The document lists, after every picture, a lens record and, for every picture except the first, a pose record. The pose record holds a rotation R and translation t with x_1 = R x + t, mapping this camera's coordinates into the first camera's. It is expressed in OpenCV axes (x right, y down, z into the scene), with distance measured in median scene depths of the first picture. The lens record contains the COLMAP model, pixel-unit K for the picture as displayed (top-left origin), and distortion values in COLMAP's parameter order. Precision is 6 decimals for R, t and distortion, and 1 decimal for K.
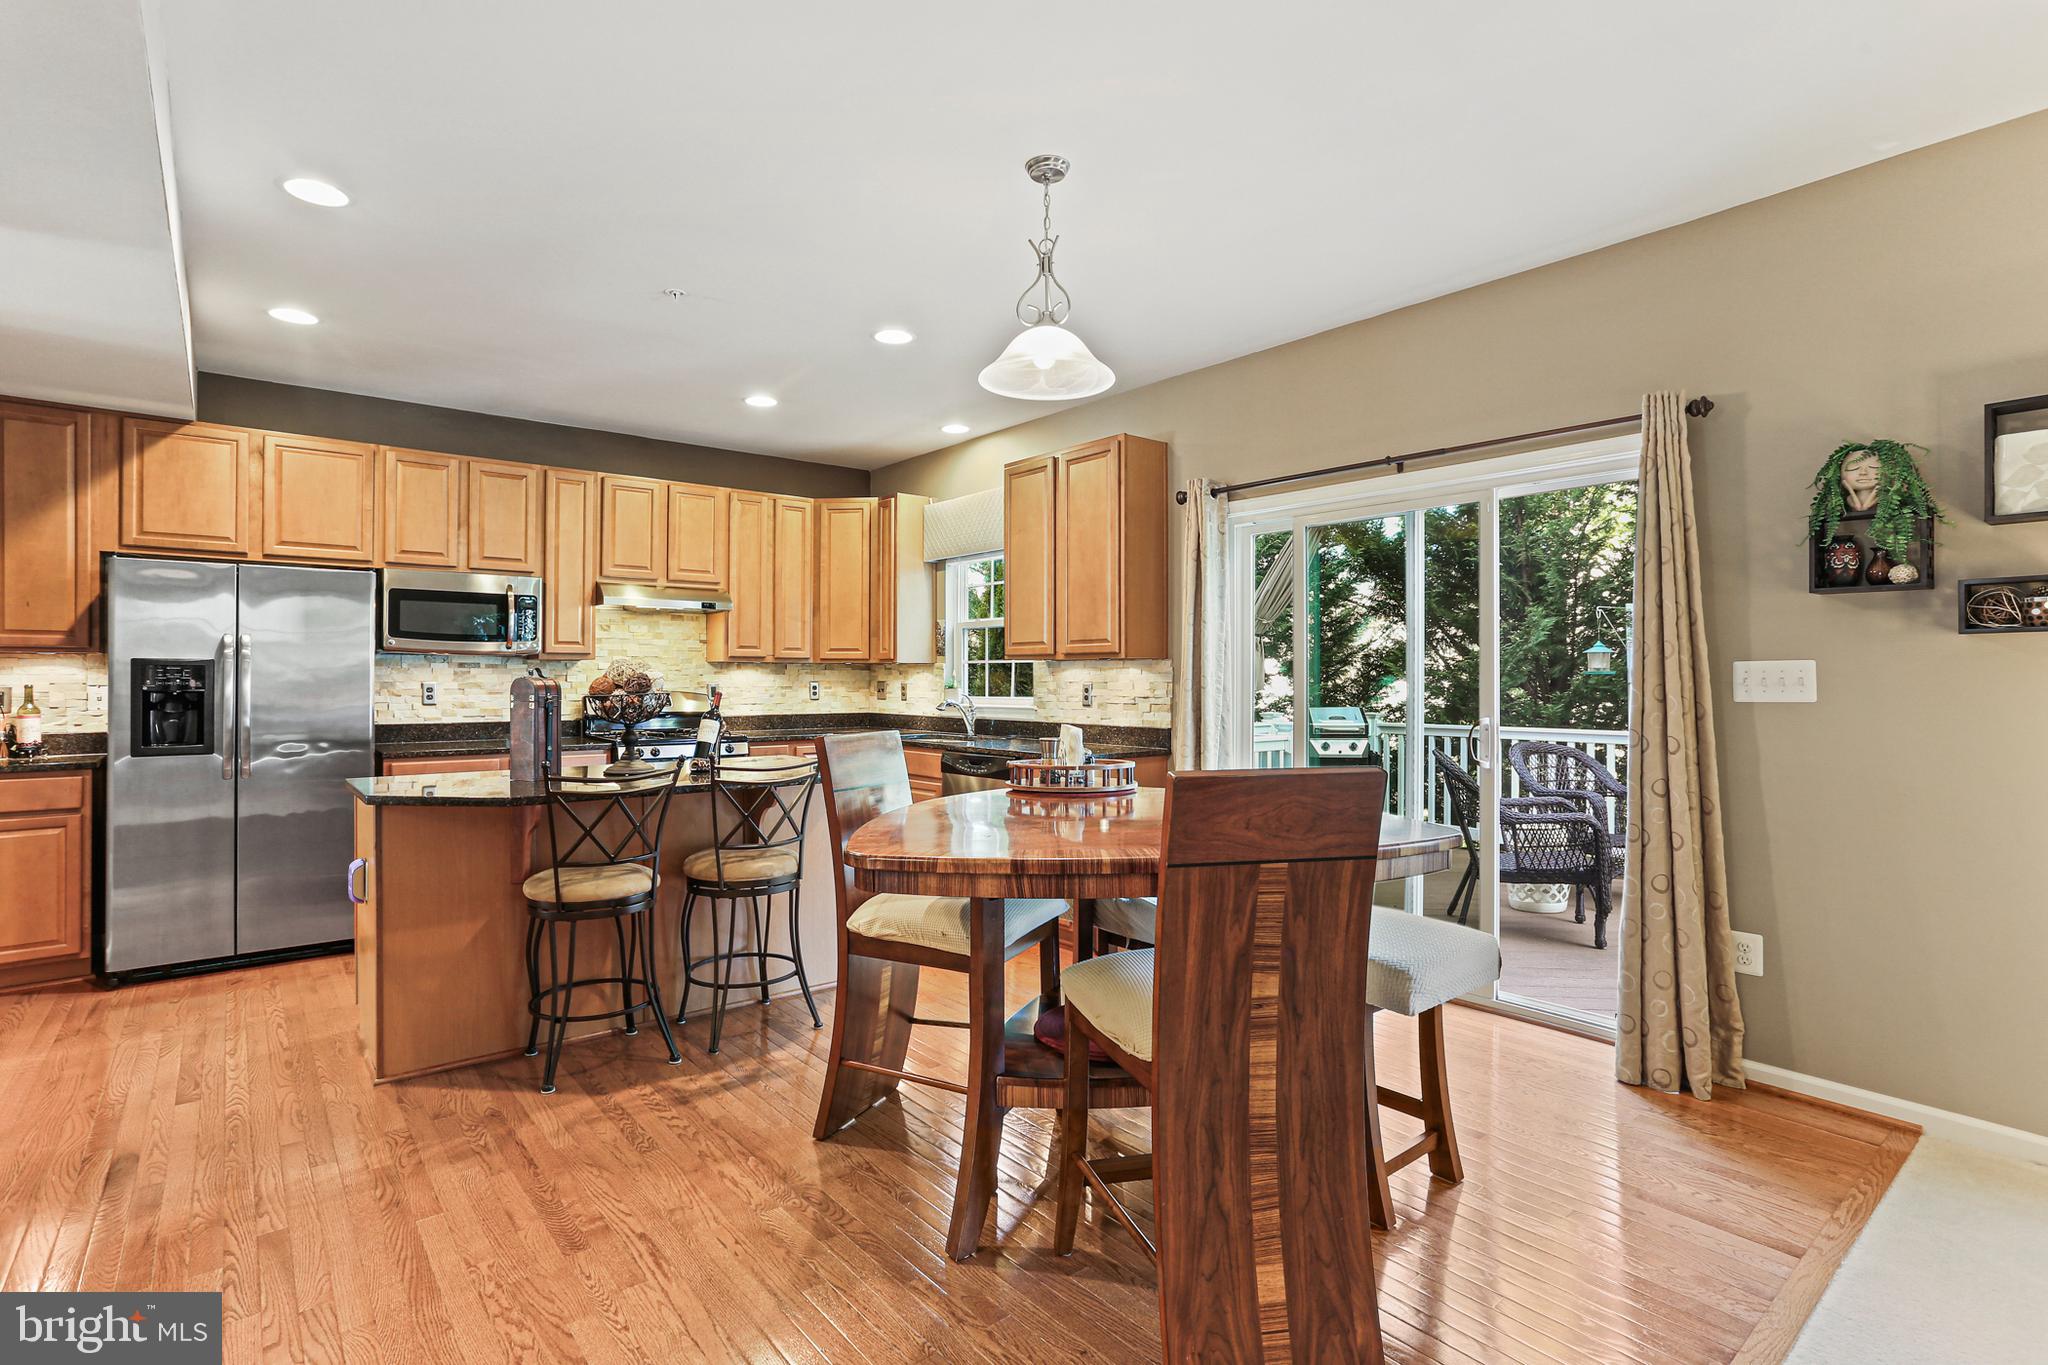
lens RADIAL K [[984.1, 0, 1028.0], [0, 984.1, 675.2], [0, 0, 1]] dist [-0.052255, 0.025292]
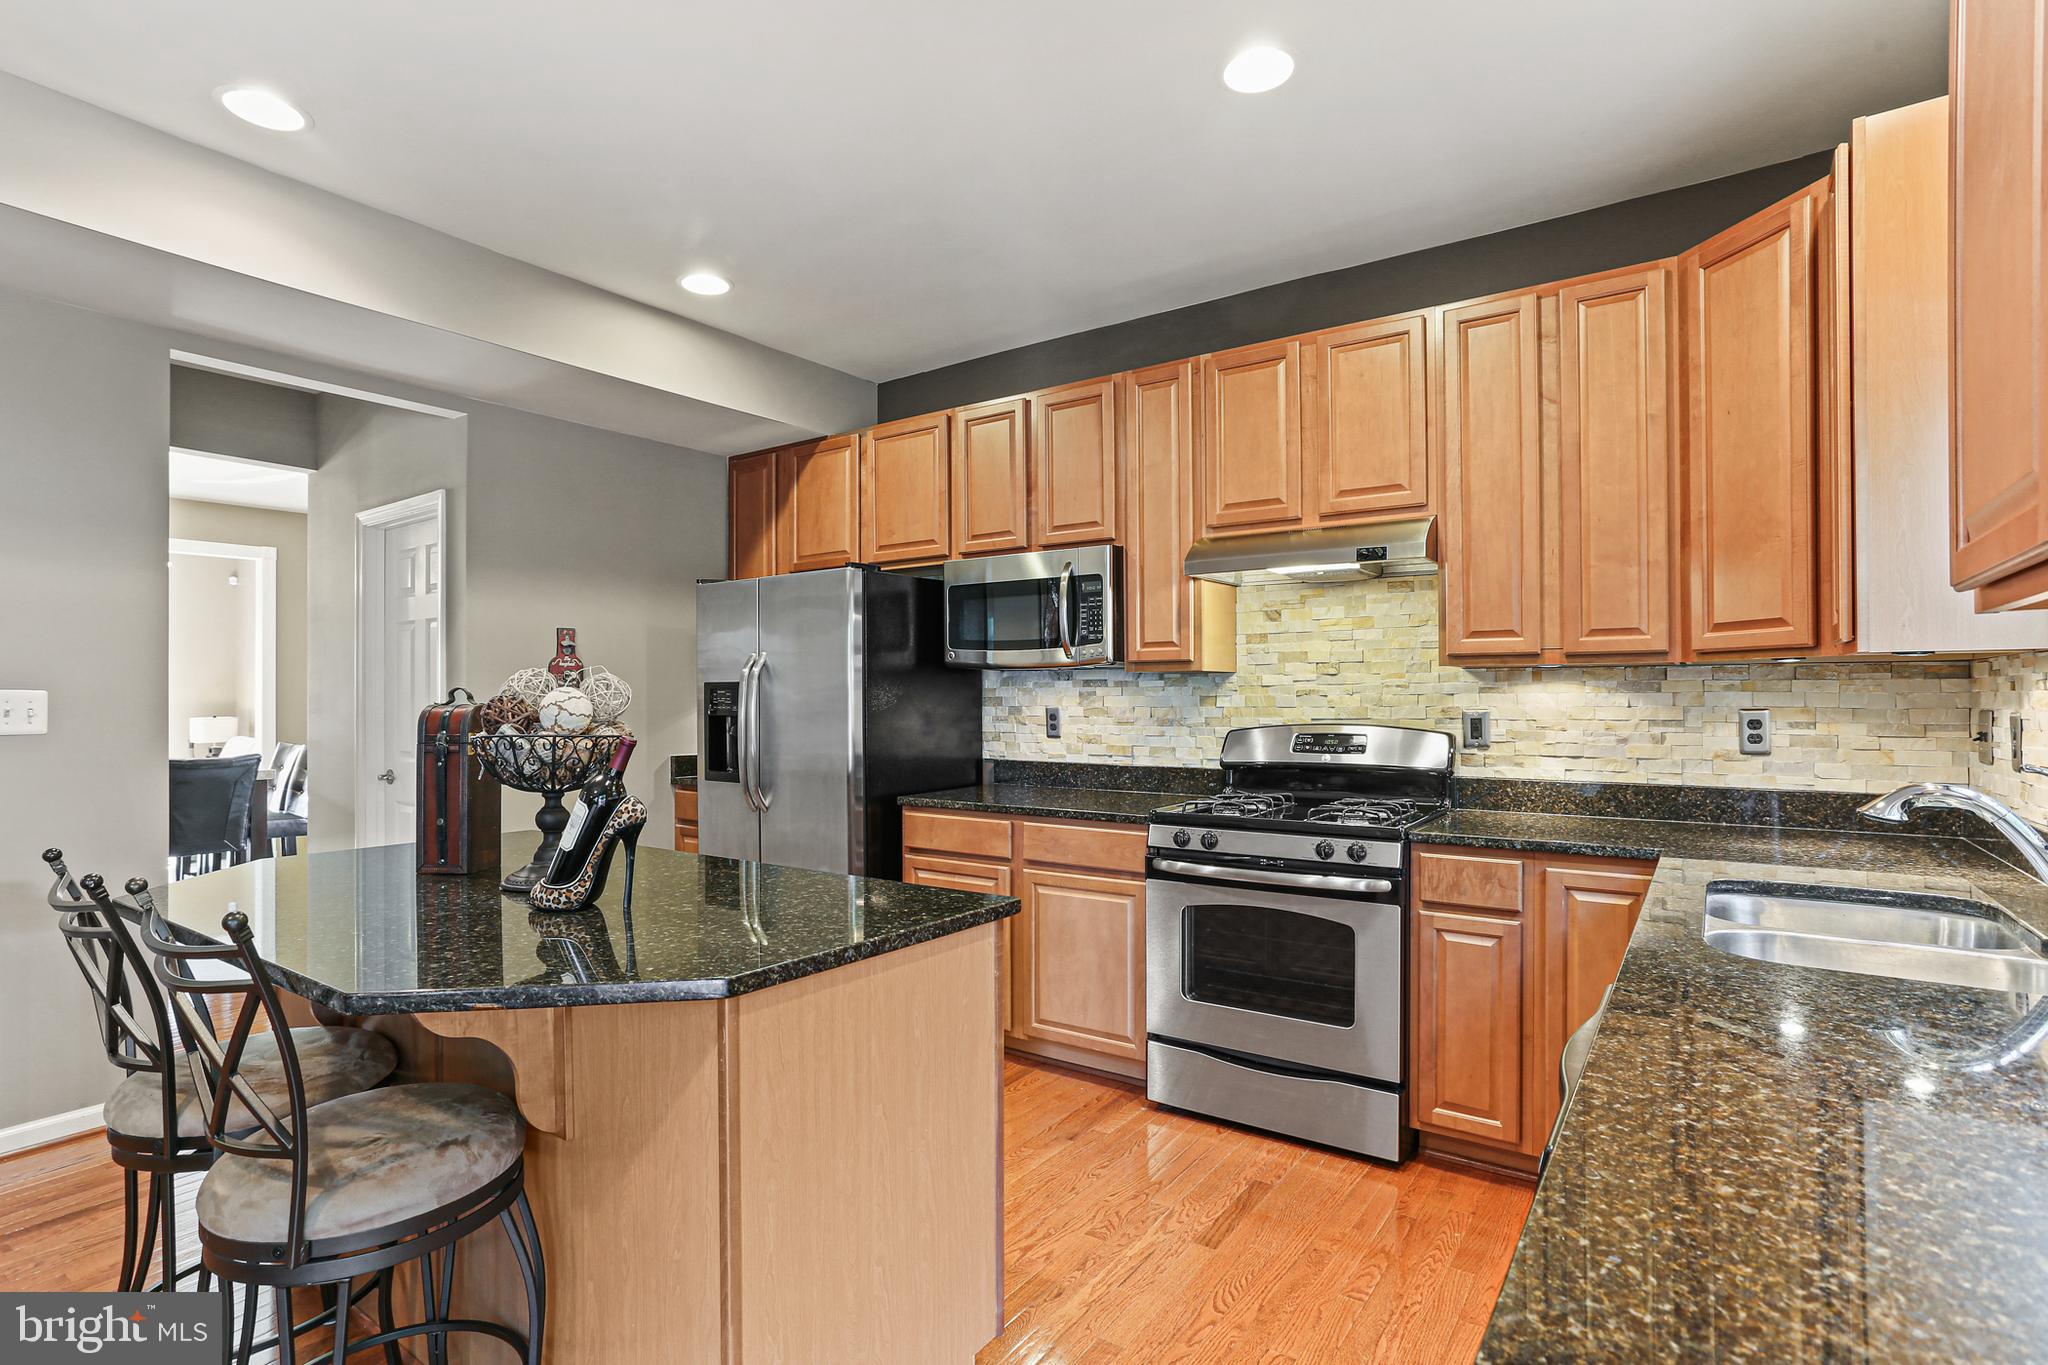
lens RADIAL K [[984.1, 0, 1028.0], [0, 984.1, 675.2], [0, 0, 1]] dist [-0.052255, 0.025292]
pose [[0.265647, -0.023154, -0.963792, 0.107009], [0.005342, 0.999732, -0.022545, 0.000015], [0.964056, 0.000841, 0.265699, 0.761510]]
